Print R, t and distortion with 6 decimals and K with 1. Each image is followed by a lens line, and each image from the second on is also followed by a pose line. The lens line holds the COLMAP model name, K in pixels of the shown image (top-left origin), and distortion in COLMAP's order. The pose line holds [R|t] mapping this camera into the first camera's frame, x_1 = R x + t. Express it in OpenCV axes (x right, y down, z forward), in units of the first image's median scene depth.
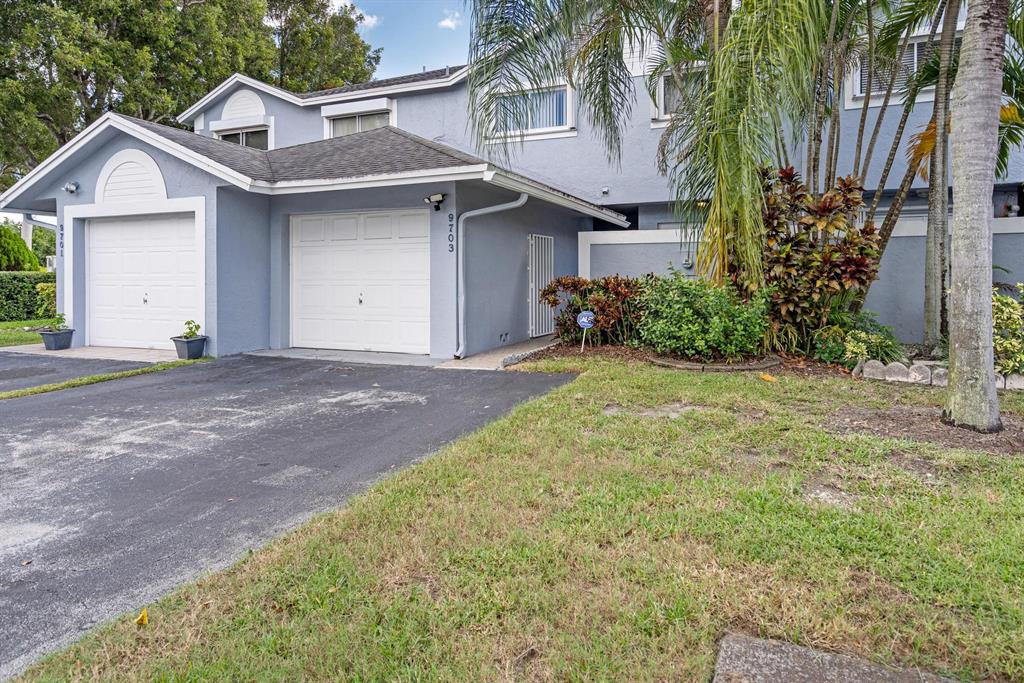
lens RADIAL K [[682.1, 0, 510.8], [0, 682.1, 298.3], [0, 0, 1]] dist [0.014405, -0.003423]
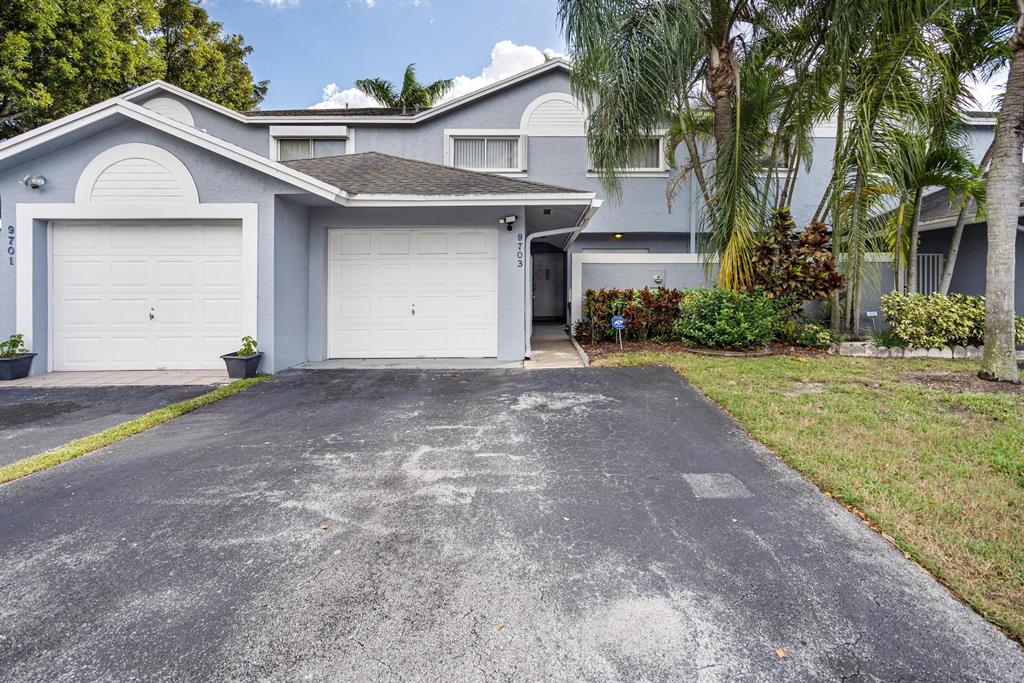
lens RADIAL K [[507.7, 0, 509.2], [0, 507.7, 303.5], [0, 0, 1]] dist [-0.002116, 0.000499]
pose [[0.896625, -0.013152, 0.442595, -0.437148], [0.015216, 0.999884, -0.001112, -0.005650], [-0.442529, 0.007731, 0.896721, 0.218905]]
